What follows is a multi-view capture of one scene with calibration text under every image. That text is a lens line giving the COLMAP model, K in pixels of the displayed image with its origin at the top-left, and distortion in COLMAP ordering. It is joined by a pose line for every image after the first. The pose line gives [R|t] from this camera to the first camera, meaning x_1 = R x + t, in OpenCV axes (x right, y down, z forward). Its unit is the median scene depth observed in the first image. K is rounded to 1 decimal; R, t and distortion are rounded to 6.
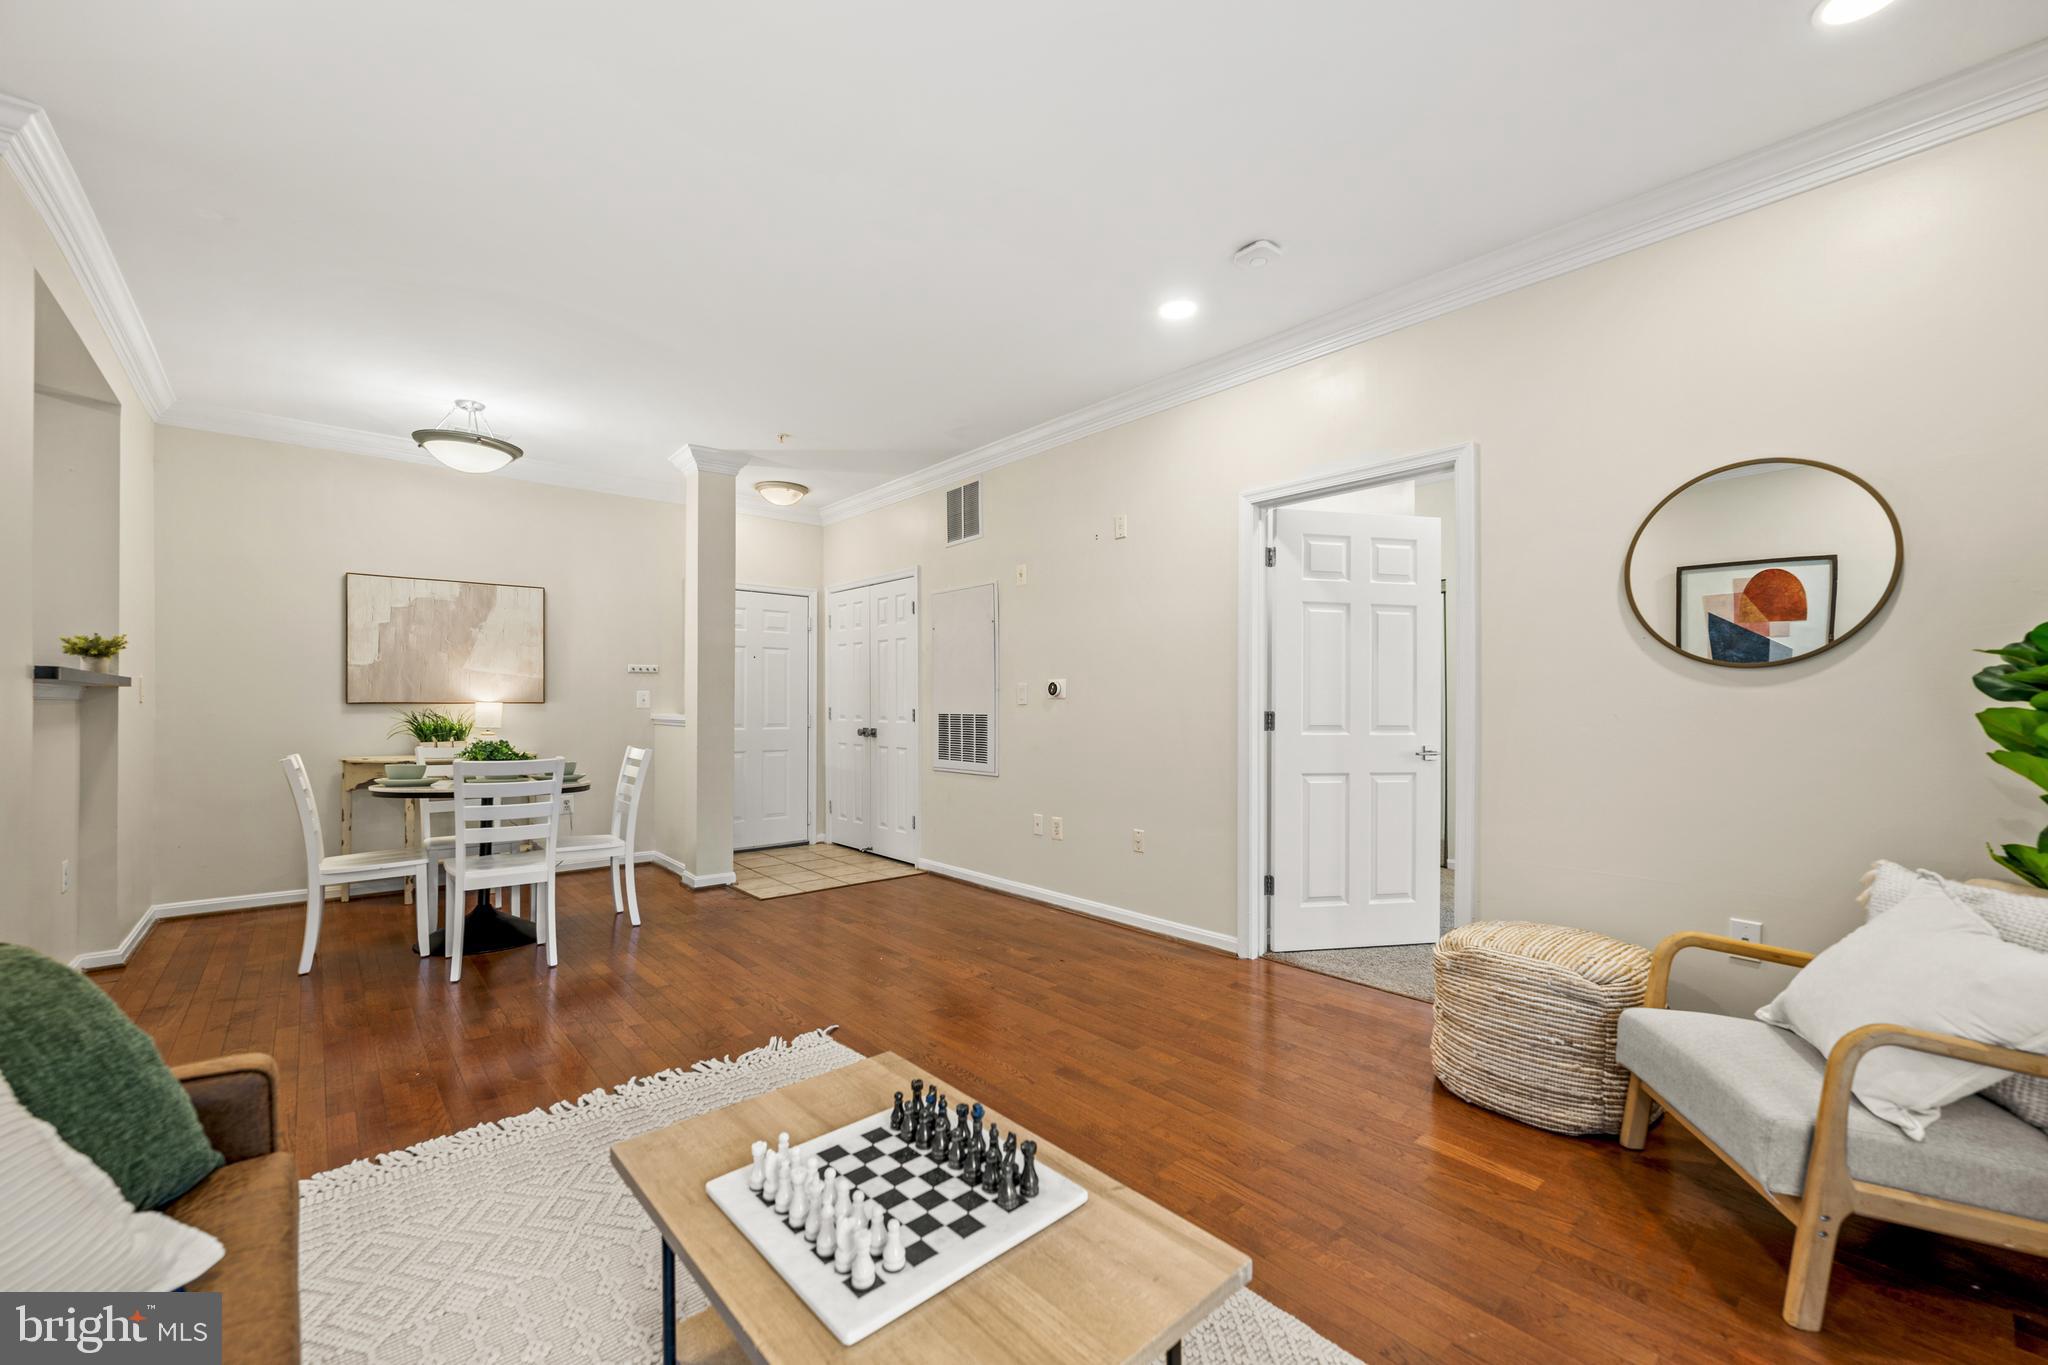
lens RADIAL K [[824.0, 0, 1016.8], [0, 824.0, 704.2], [0, 0, 1]] dist [-0.005904, 0.002167]
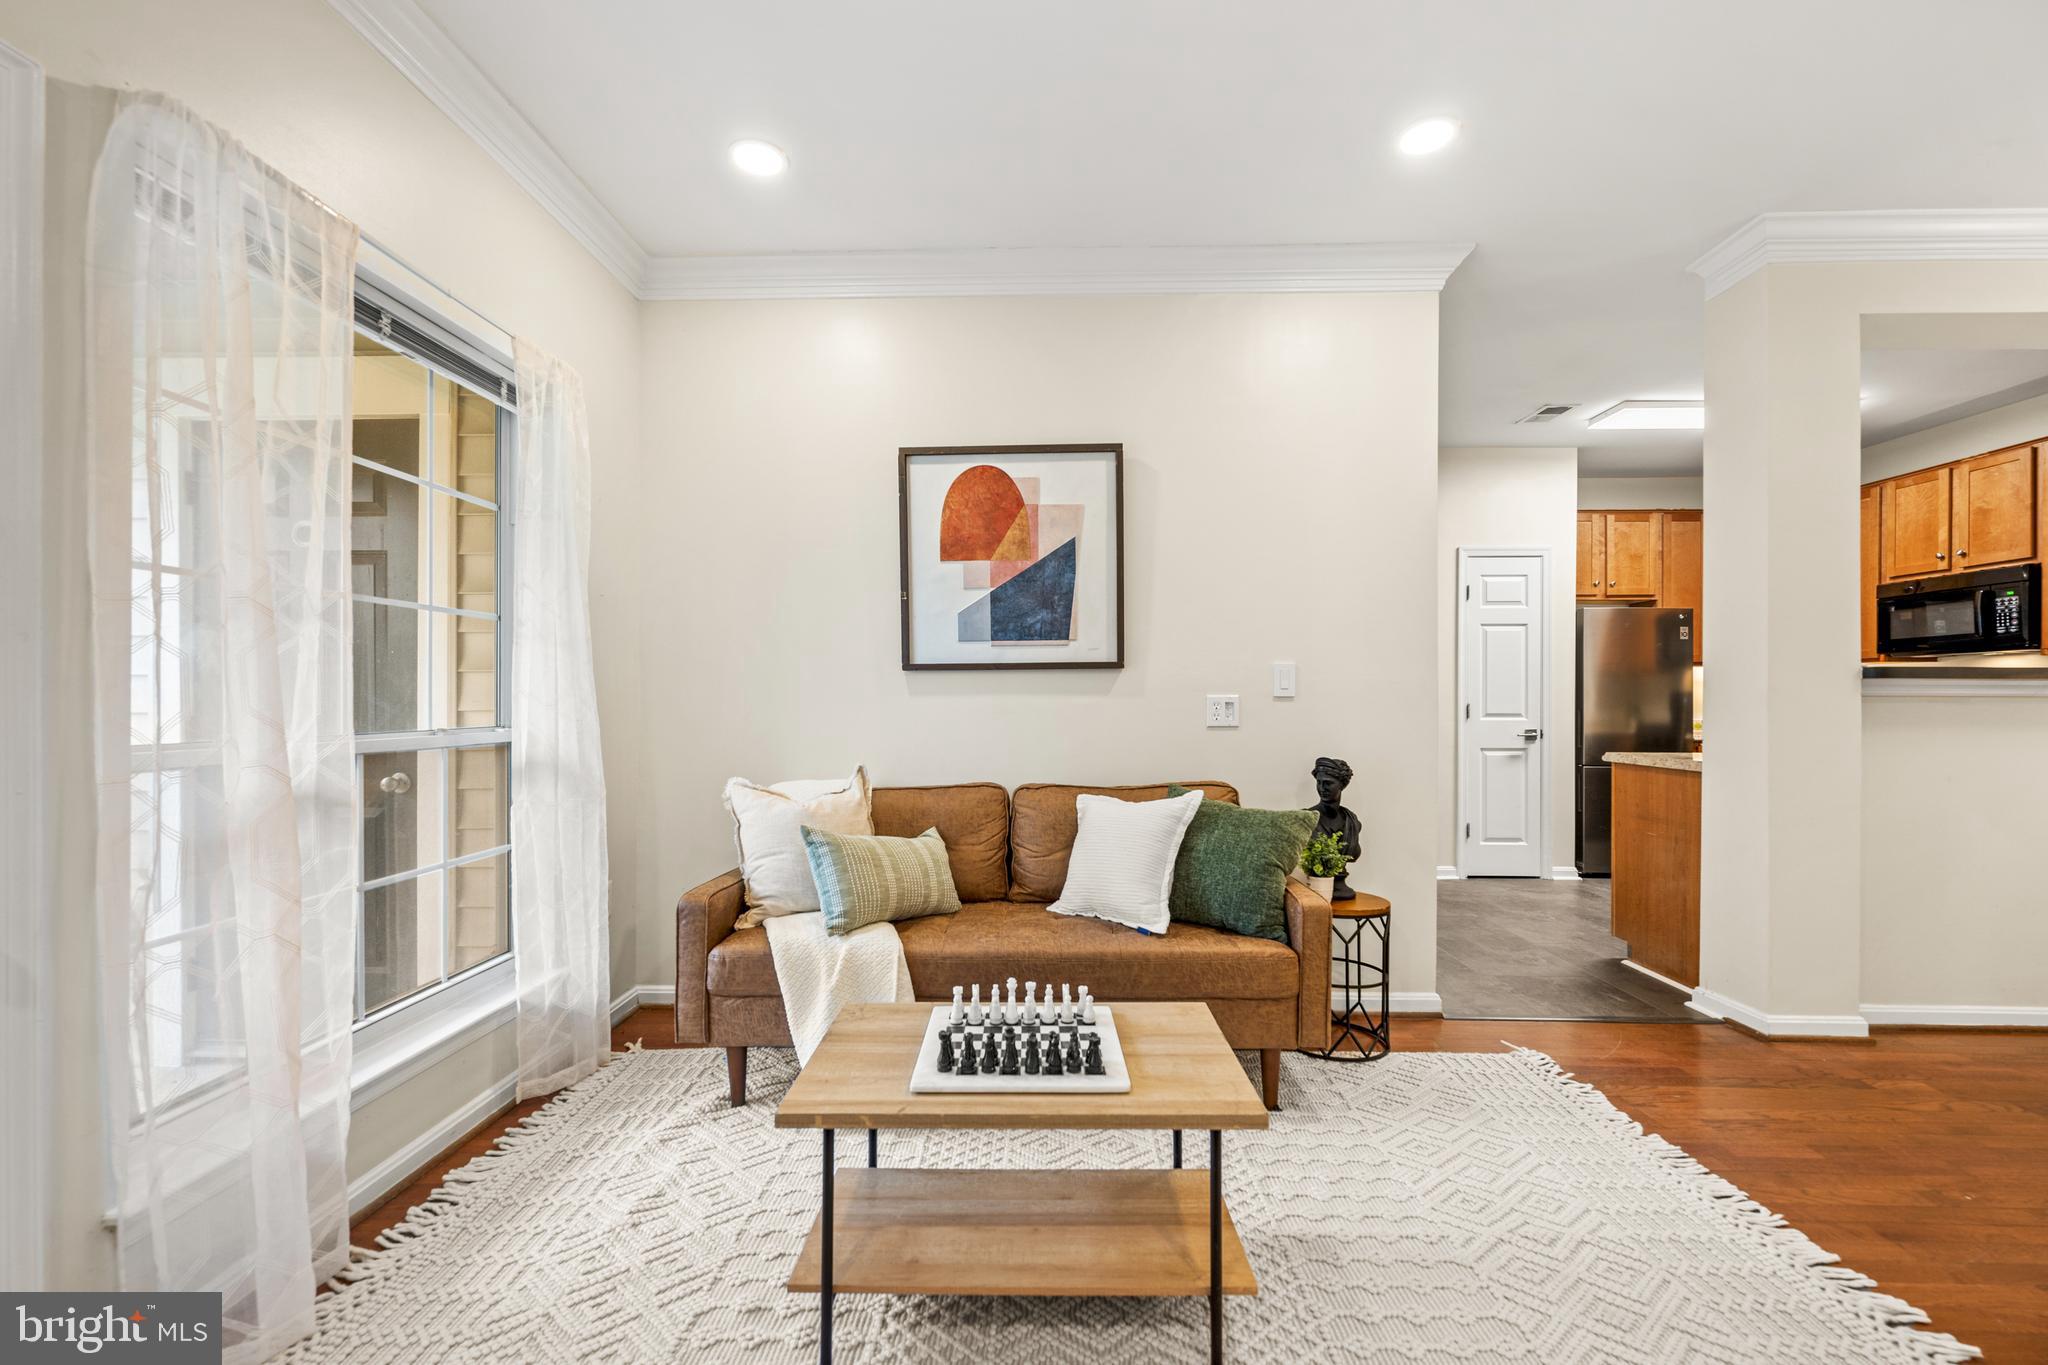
lens RADIAL K [[824.0, 0, 1036.9], [0, 824.0, 701.5], [0, 0, 1]] dist [-0.005904, 0.002167]
pose [[-0.677084, 0.000996, -0.735905, 0.200463], [-0.001992, 0.999993, 0.003185, -0.000974], [0.735903, 0.003623, -0.677077, 0.445689]]
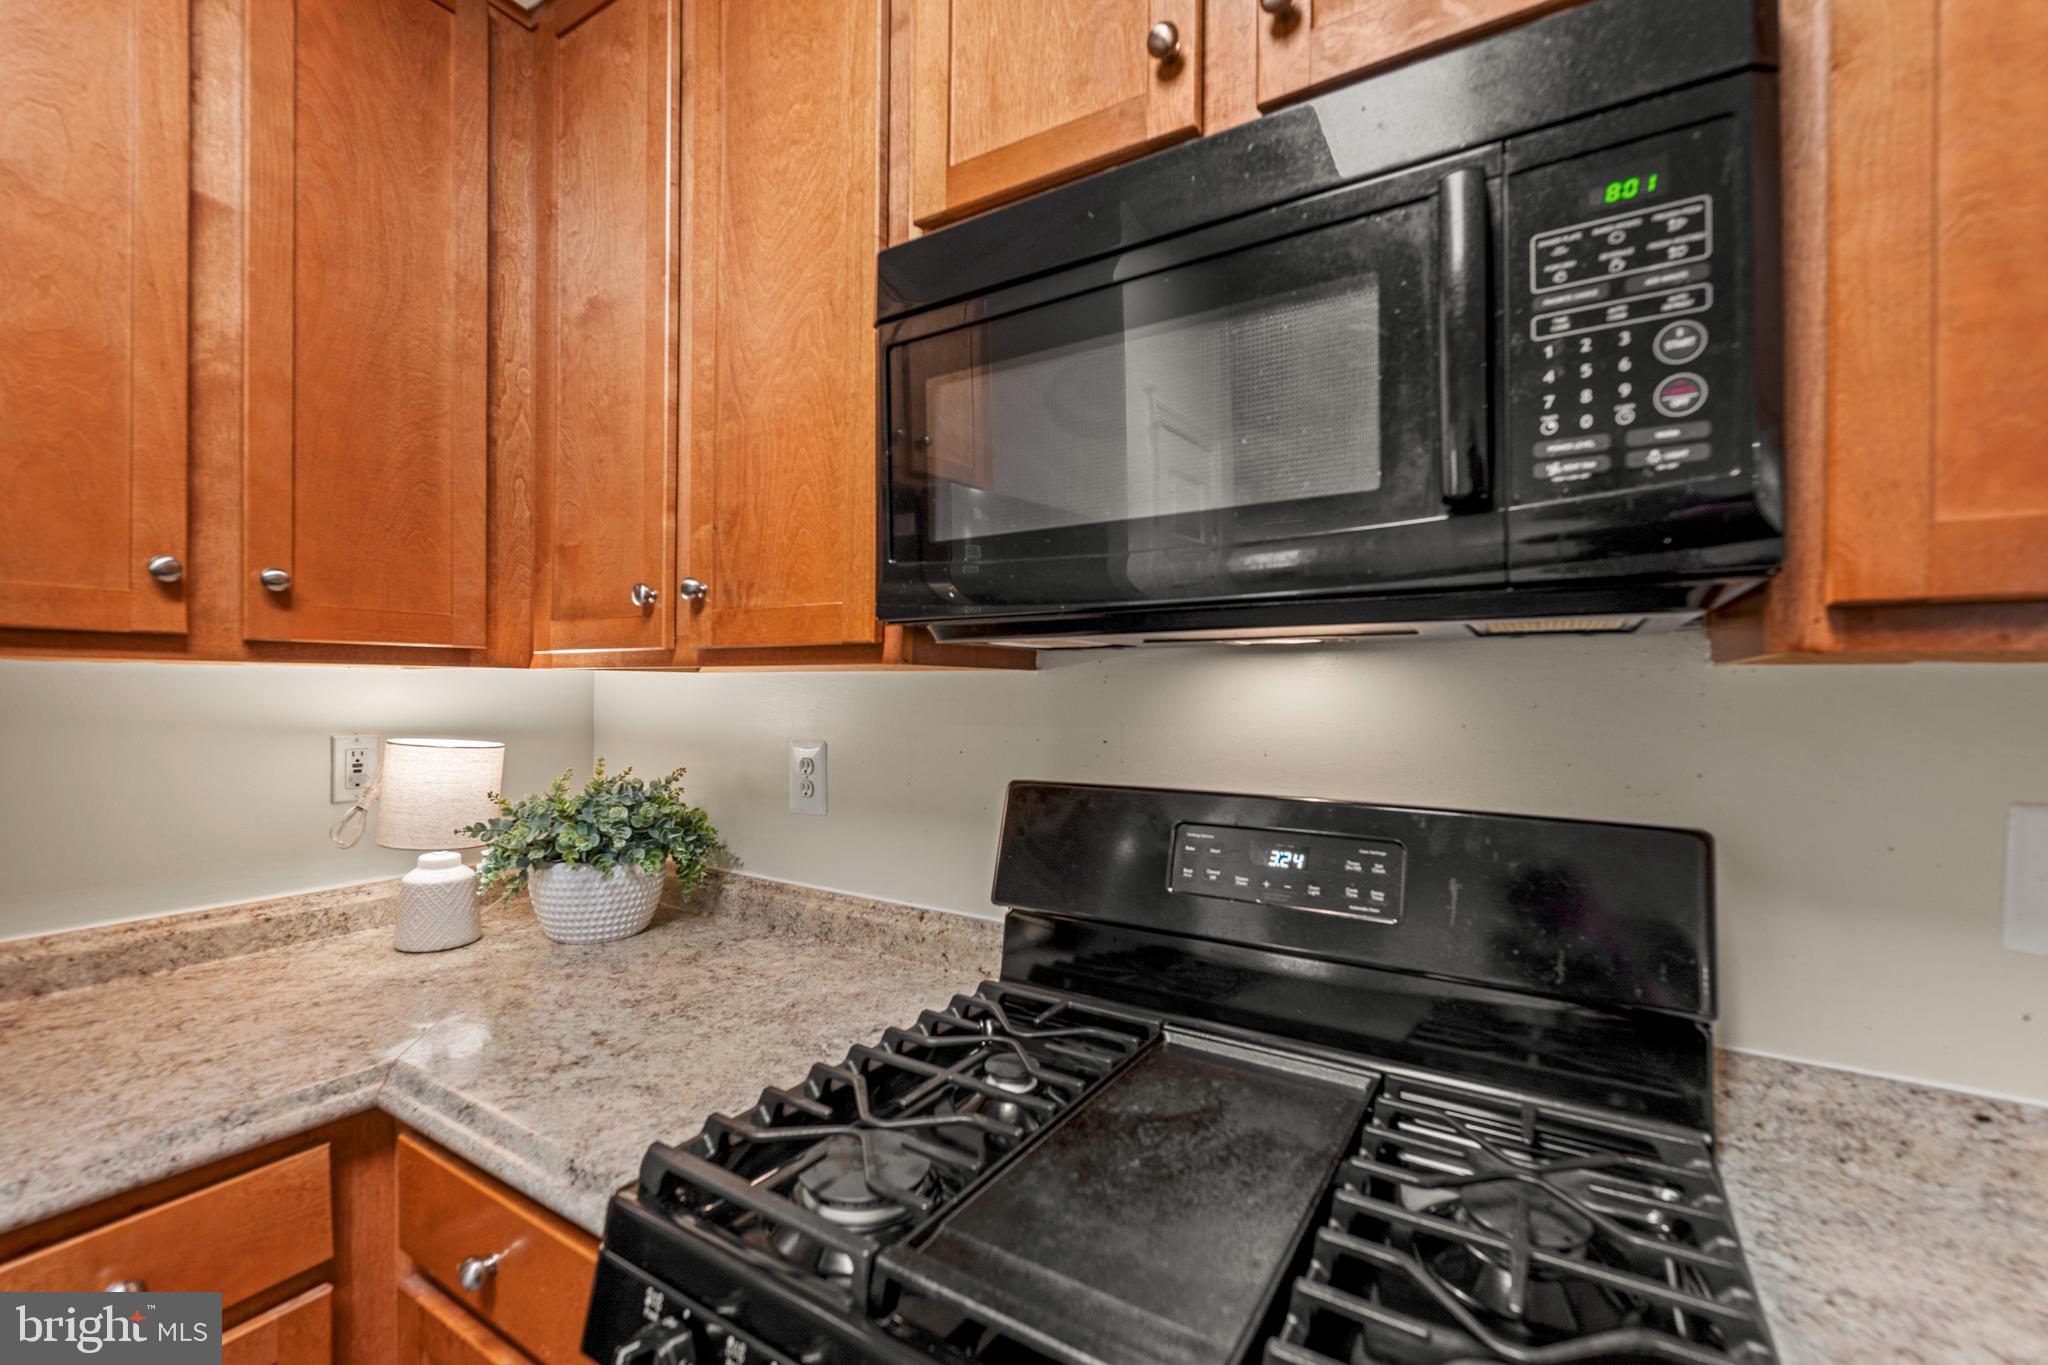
lens RADIAL K [[862.8, 0, 1019.3], [0, 862.8, 690.4], [0, 0, 1]] dist [-0.001701, -0.000424]
pose [[0.291999, -0.001536, -0.956417, -0.972946], [-0.005076, 0.999982, -0.003156, -0.040050], [0.956405, 0.005776, 0.291986, 0.492859]]
